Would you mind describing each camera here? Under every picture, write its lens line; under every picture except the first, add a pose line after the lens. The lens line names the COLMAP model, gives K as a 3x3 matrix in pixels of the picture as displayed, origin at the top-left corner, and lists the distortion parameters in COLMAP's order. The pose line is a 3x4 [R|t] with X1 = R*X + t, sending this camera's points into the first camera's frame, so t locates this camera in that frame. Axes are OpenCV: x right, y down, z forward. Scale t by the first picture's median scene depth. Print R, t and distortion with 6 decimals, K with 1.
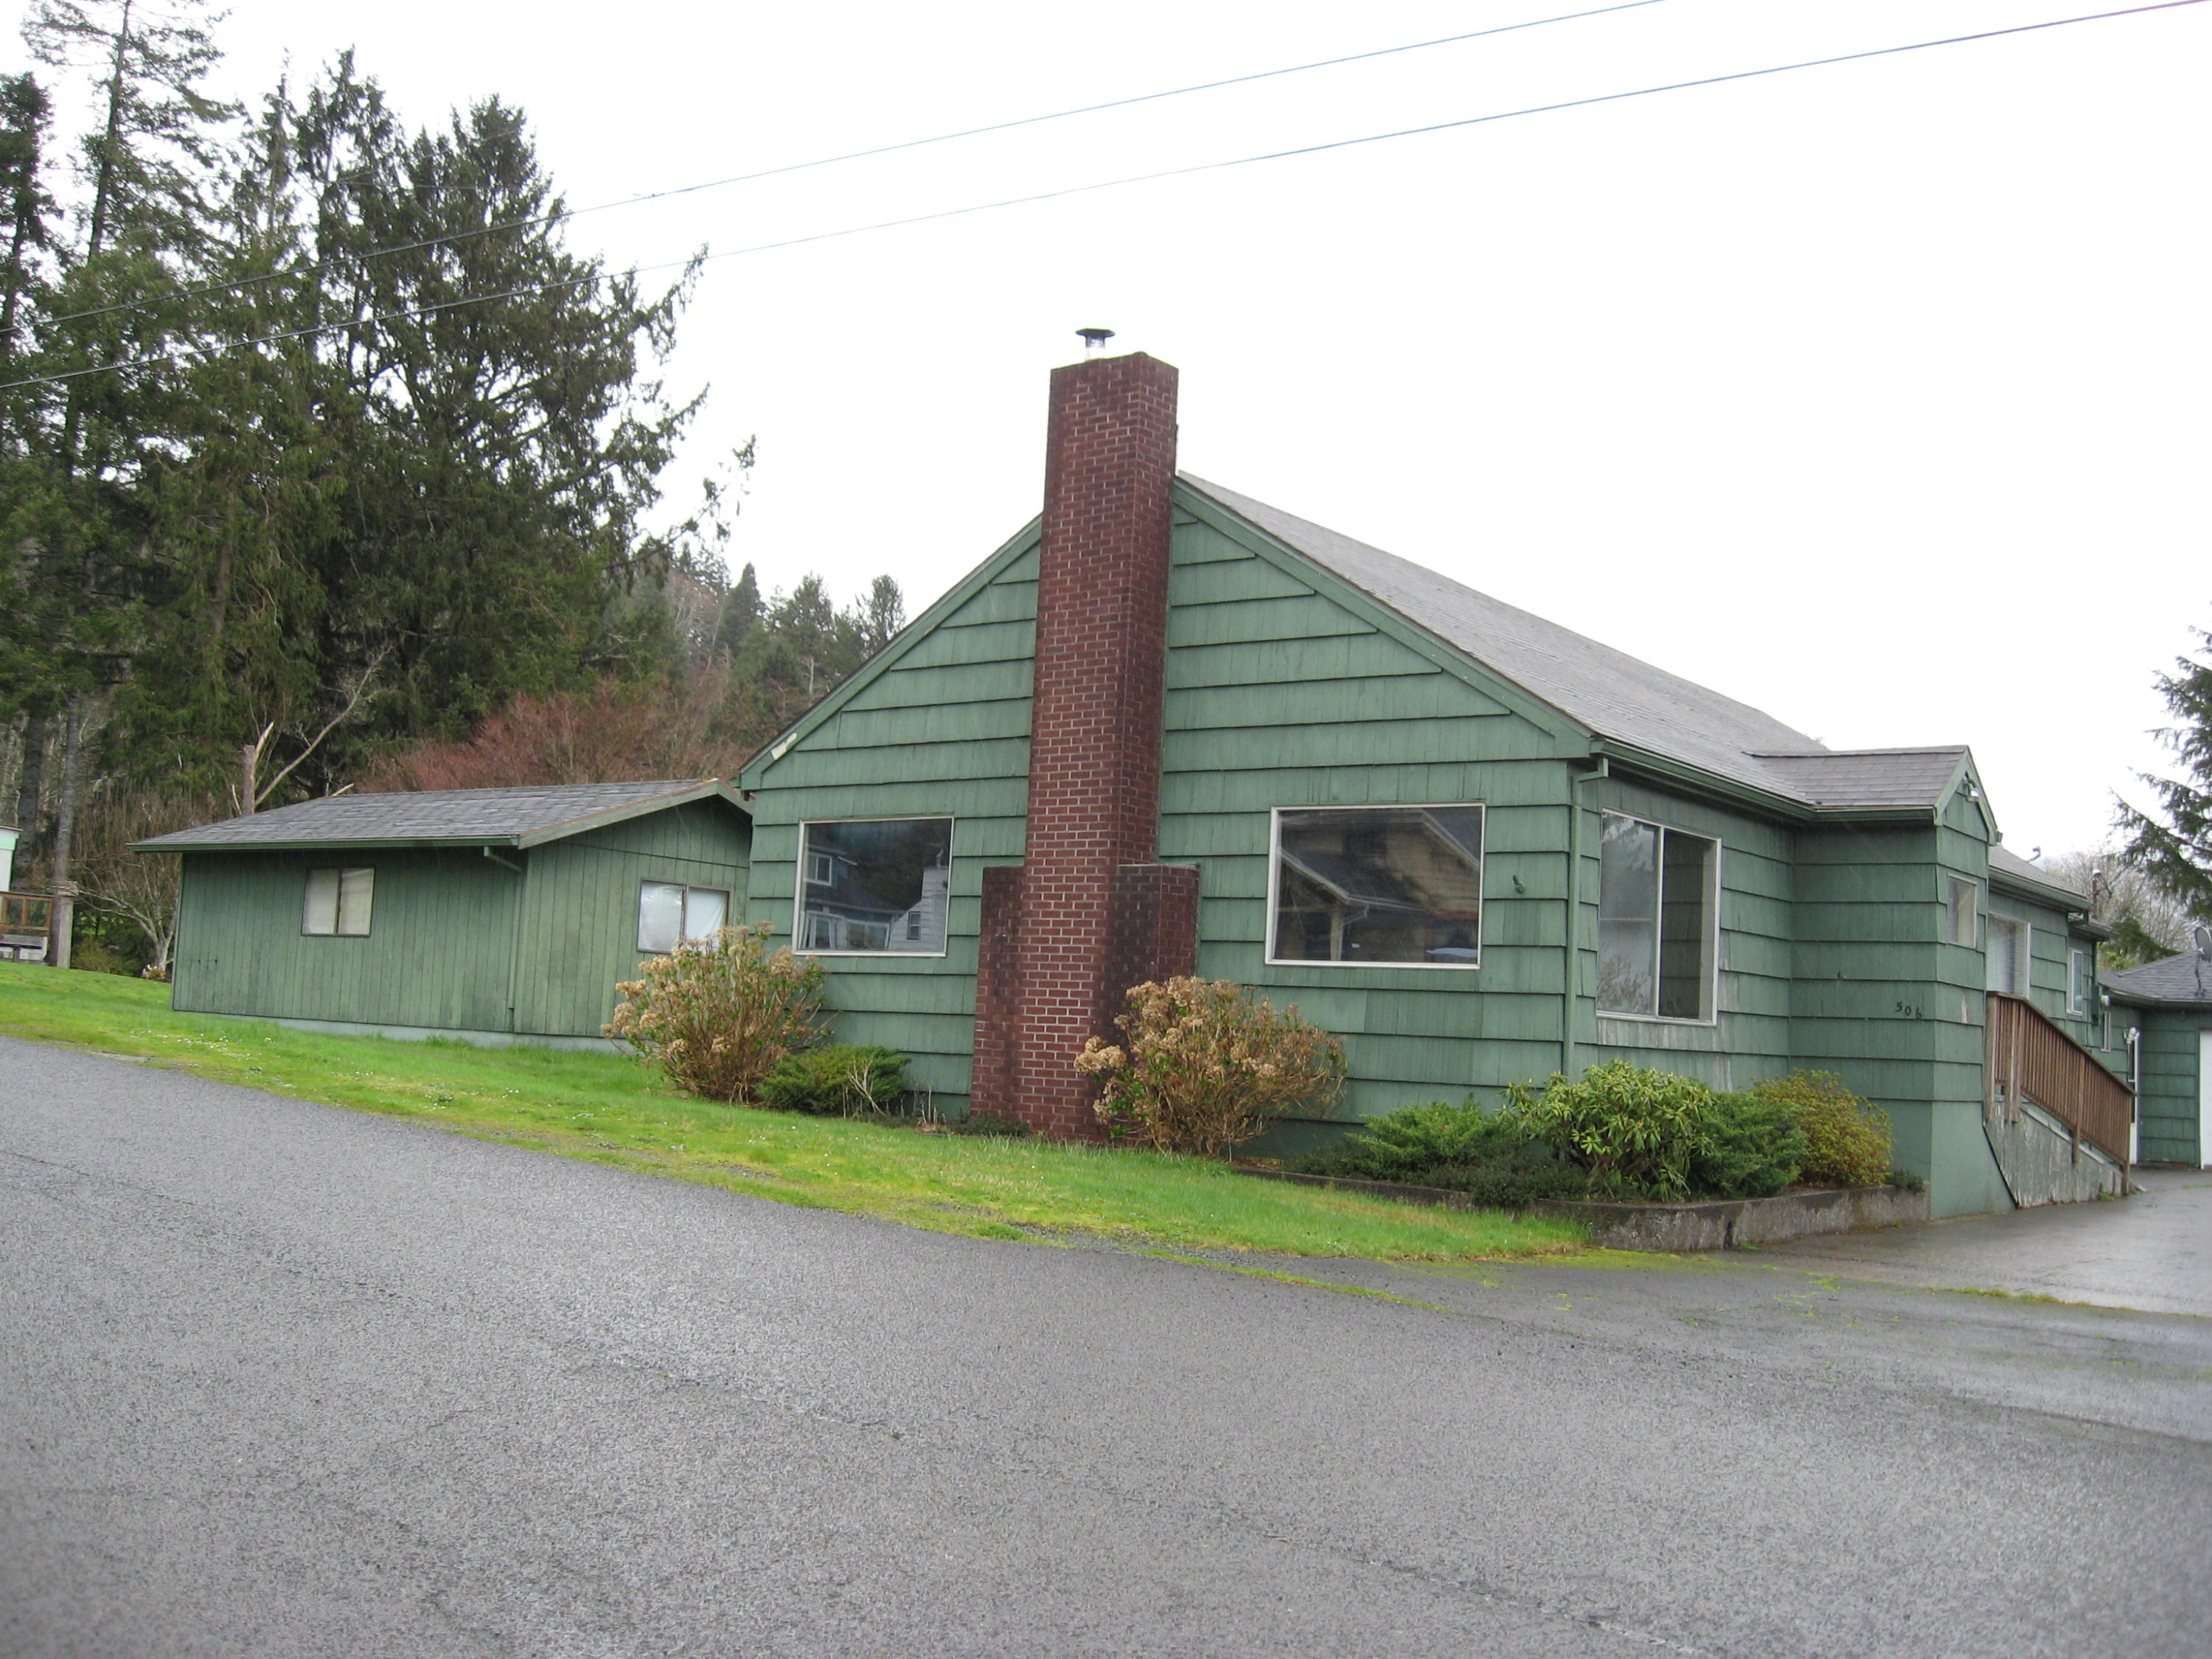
lens RADIAL K [[2271.7, 0, 1107.0], [0, 2271.7, 851.4], [0, 0, 1]] dist [-0.106436, 0.000000]
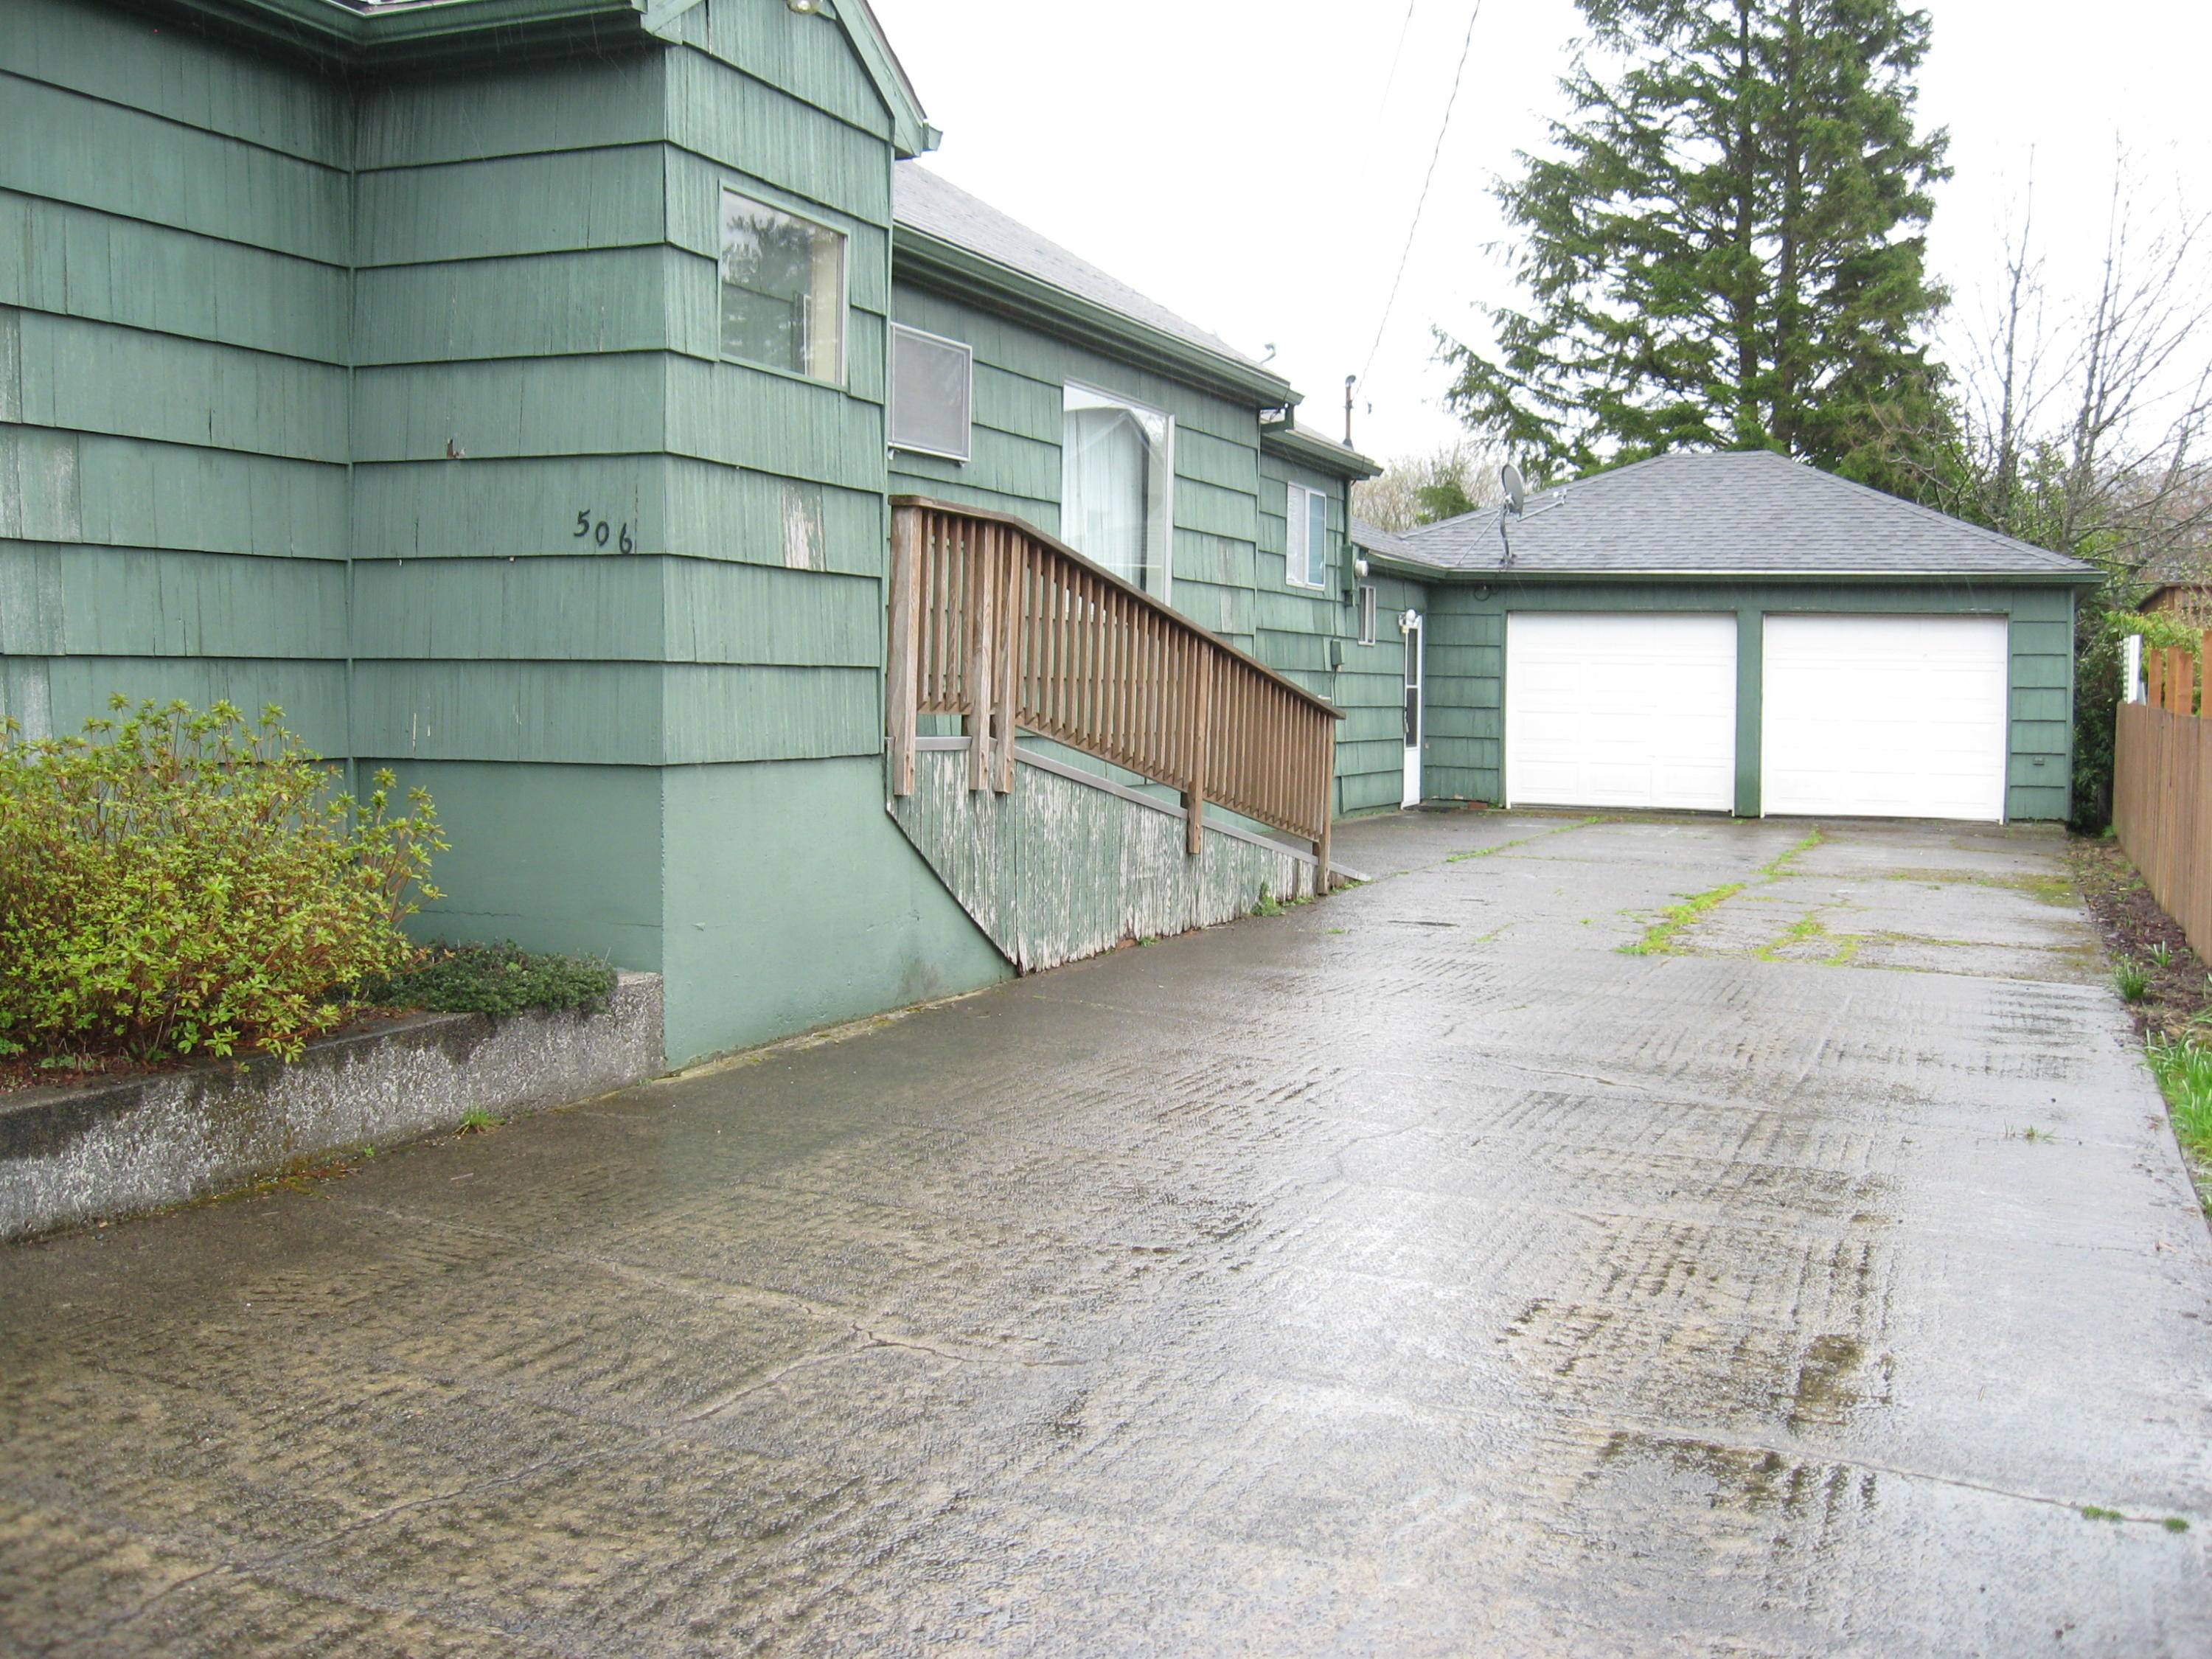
lens RADIAL K [[2271.7, 0, 1108.2], [0, 2271.7, 811.1], [0, 0, 1]] dist [-0.106436, 0.000000]
pose [[0.967871, -0.045175, 0.247355, 0.240149], [0.007529, 0.988494, 0.151073, 0.042231], [-0.251333, -0.144357, 0.957075, 0.420333]]
